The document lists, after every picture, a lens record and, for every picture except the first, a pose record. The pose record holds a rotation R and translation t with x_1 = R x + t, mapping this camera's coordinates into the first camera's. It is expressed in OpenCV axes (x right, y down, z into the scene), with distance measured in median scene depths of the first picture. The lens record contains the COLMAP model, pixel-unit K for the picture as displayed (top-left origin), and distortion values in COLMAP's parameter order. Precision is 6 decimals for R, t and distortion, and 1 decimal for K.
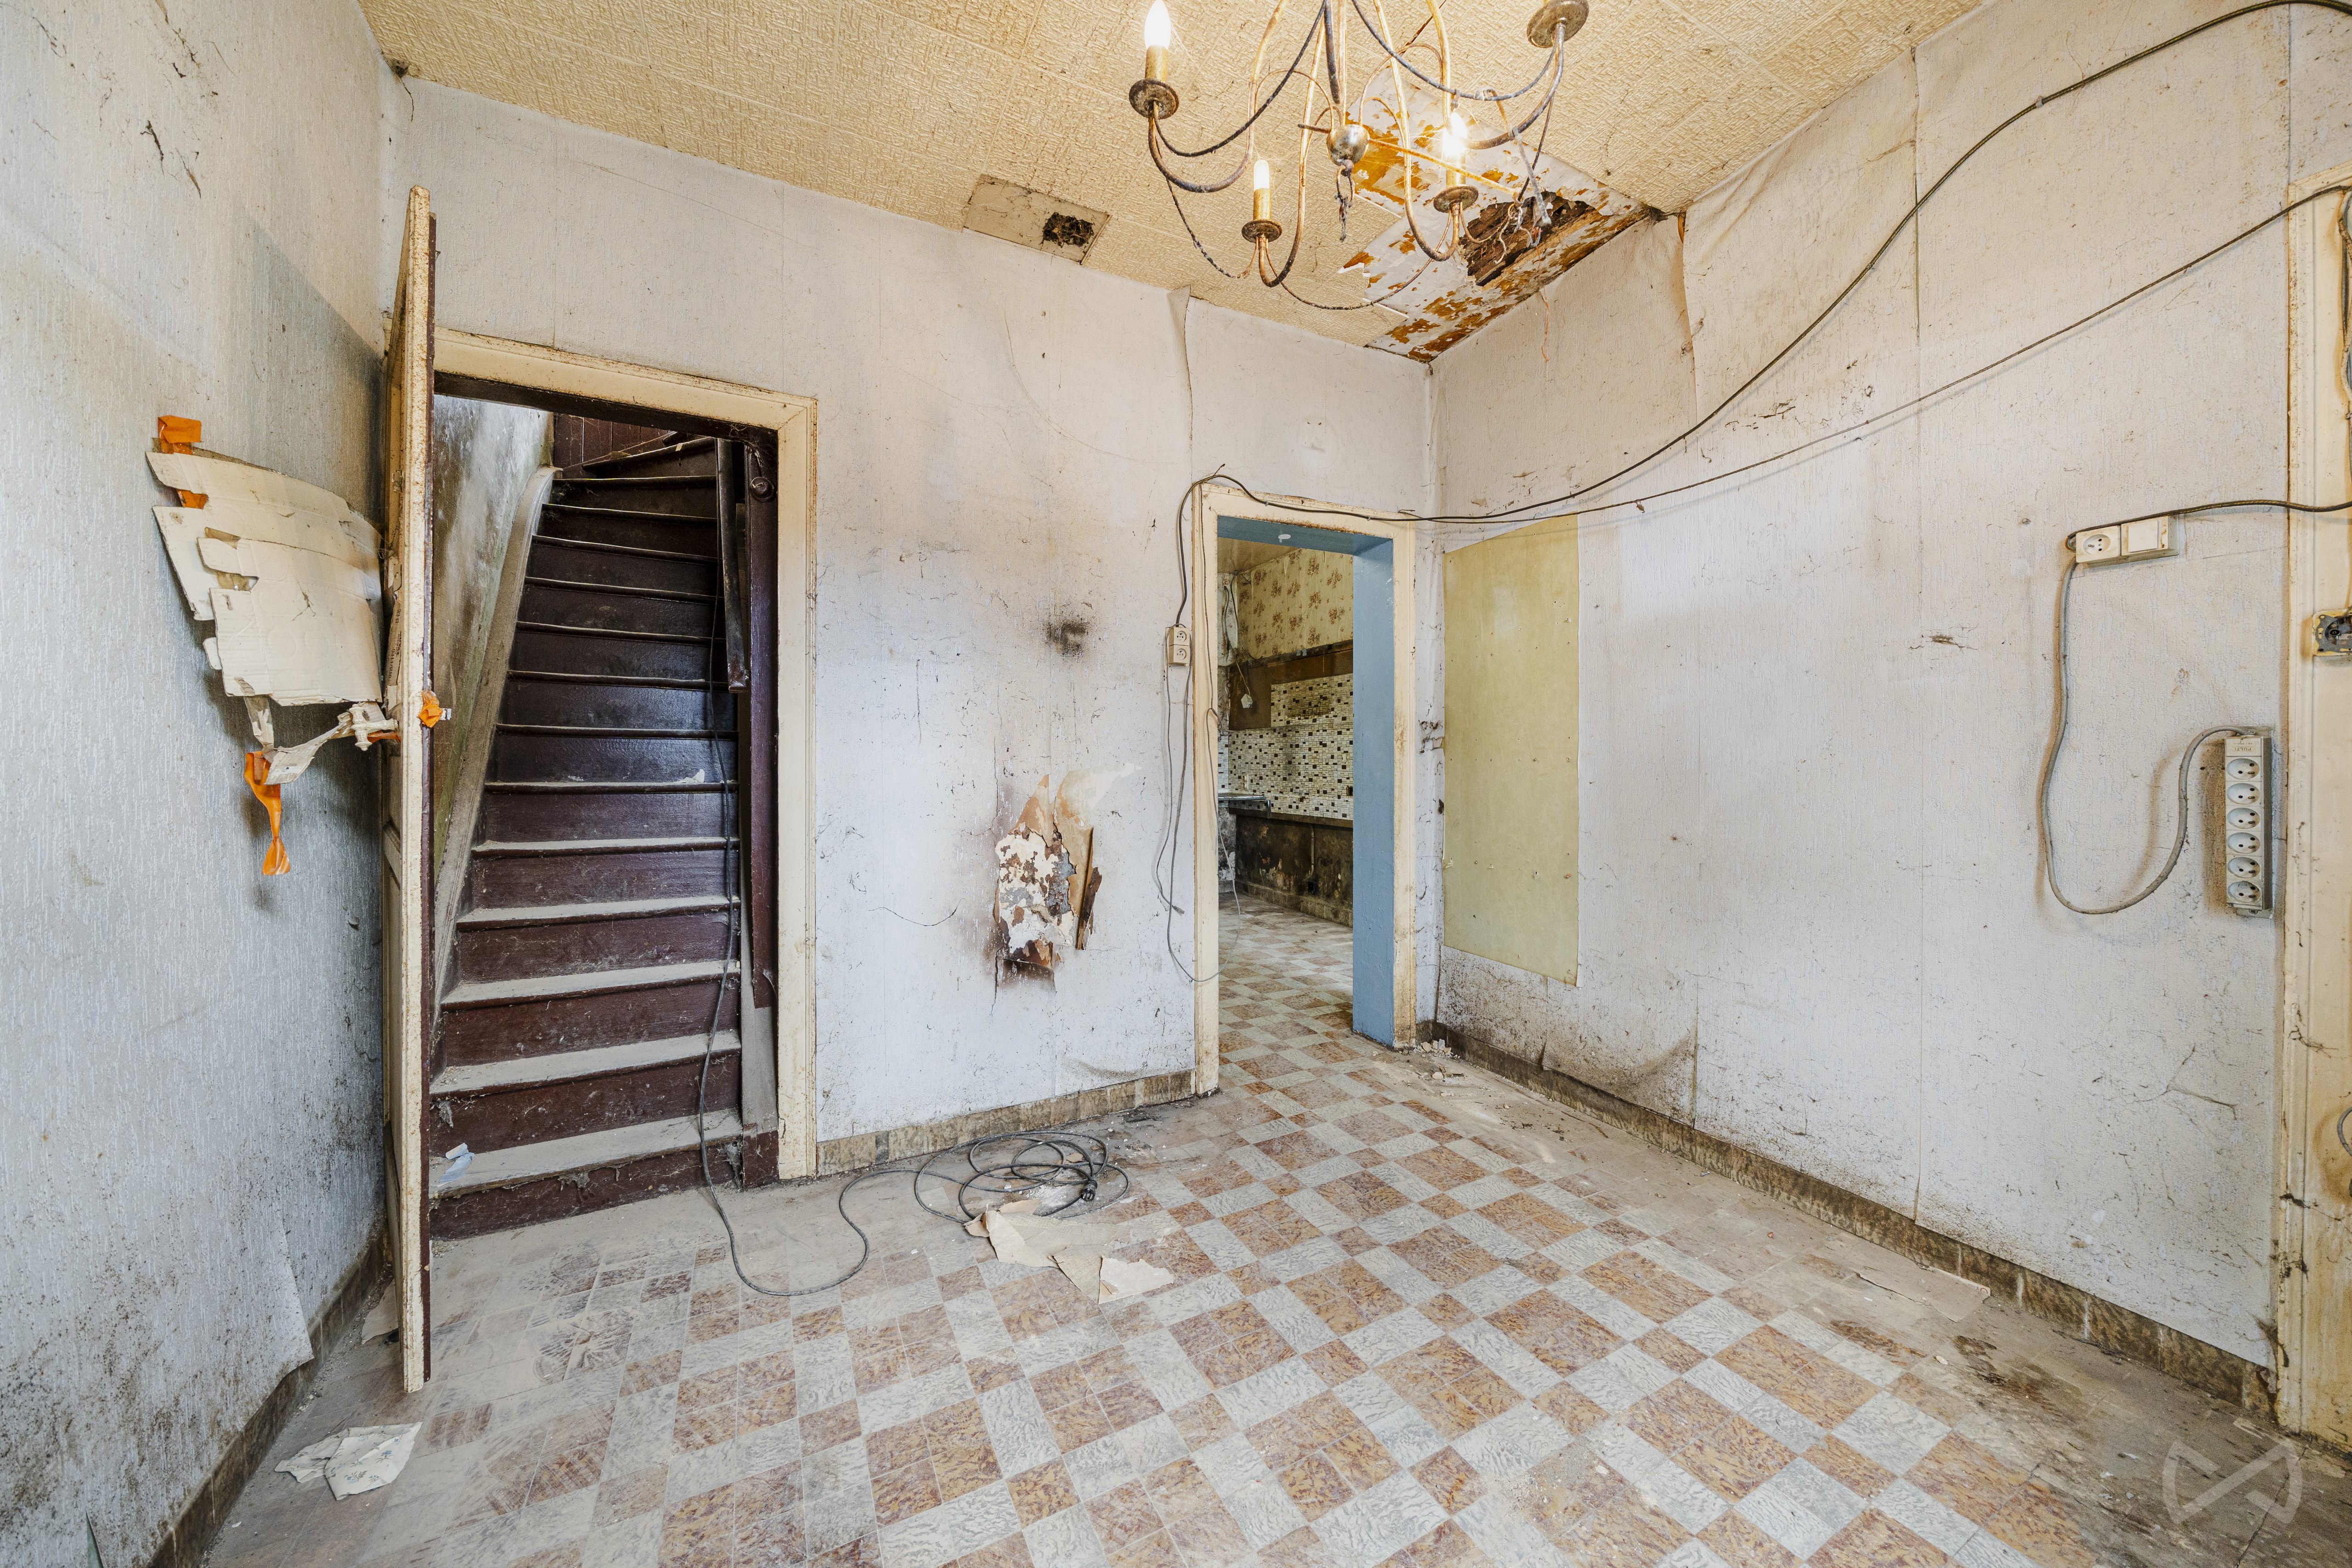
lens RADIAL K [[820.8, 0, 1168.0], [0, 820.8, 767.3], [0, 0, 1]] dist [0.000005, -0.000023]
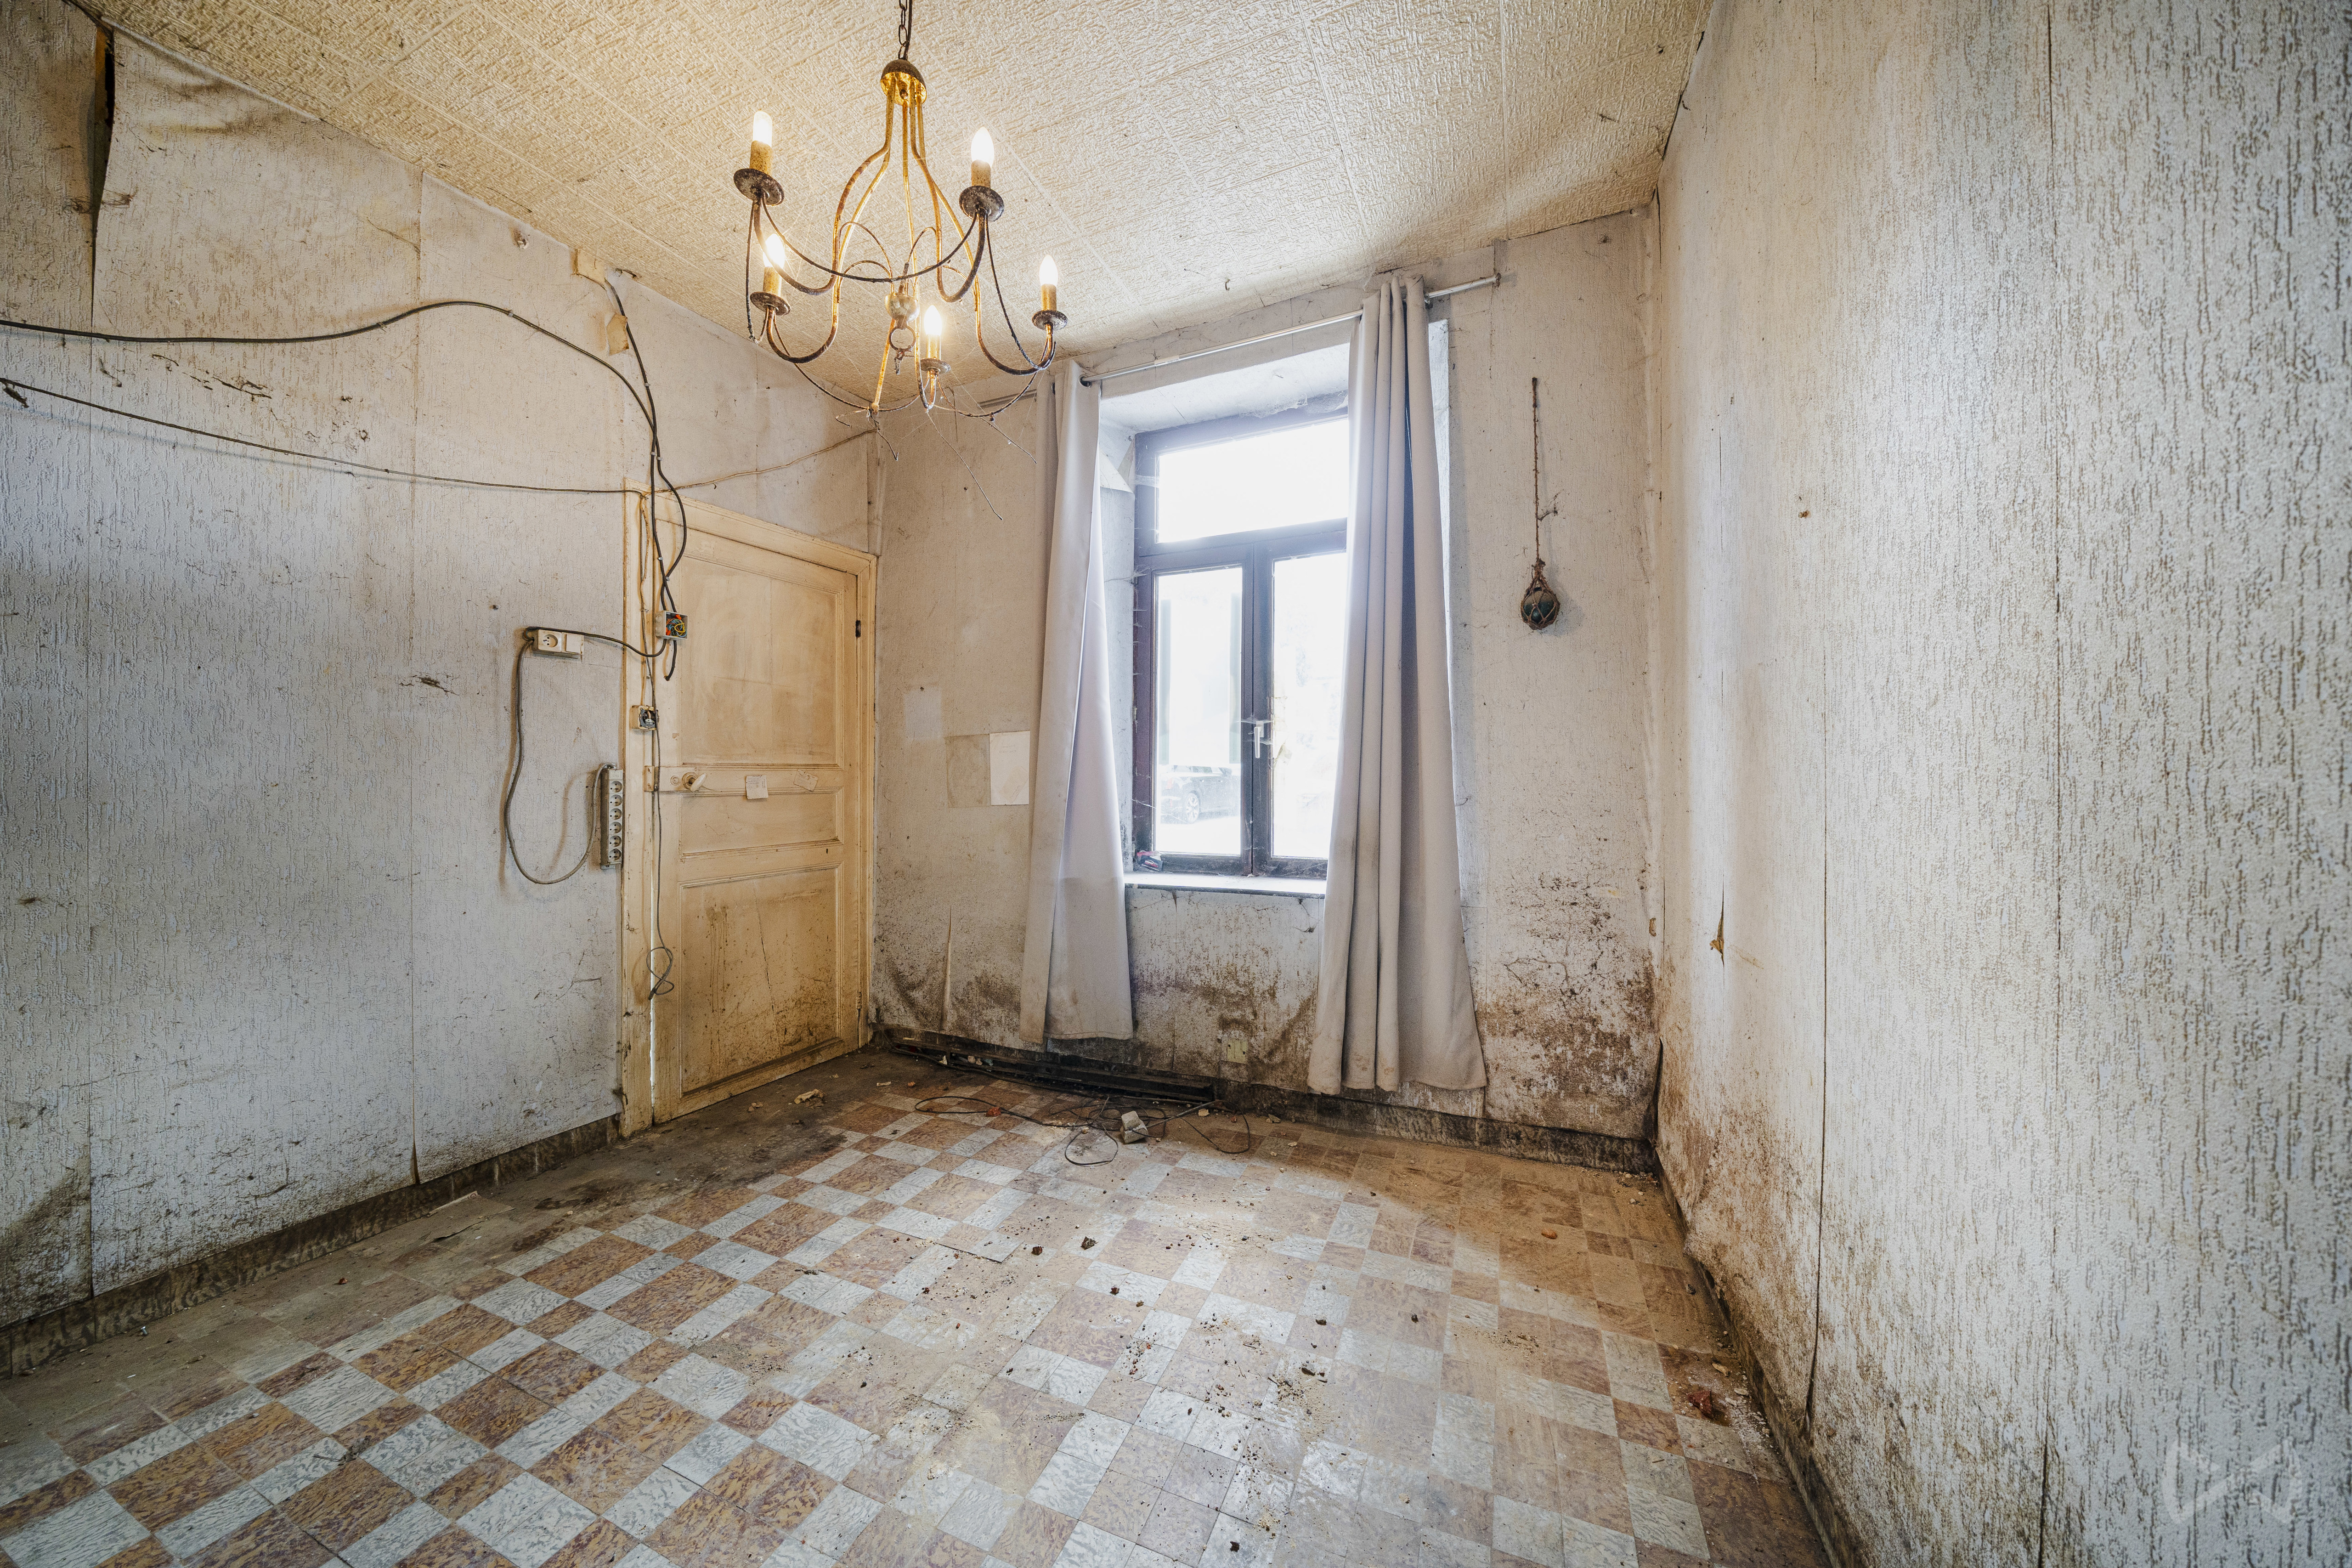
lens RADIAL K [[773.3, 0, 1176.0], [0, 773.3, 784.0], [0, 0, 1]] dist [-0.000066, -0.000007]
pose [[-0.641083, -0.002048, 0.767469, -0.656588], [0.010411, 0.999881, 0.011364, -0.009311], [-0.767401, 0.015275, -0.640986, 0.944376]]
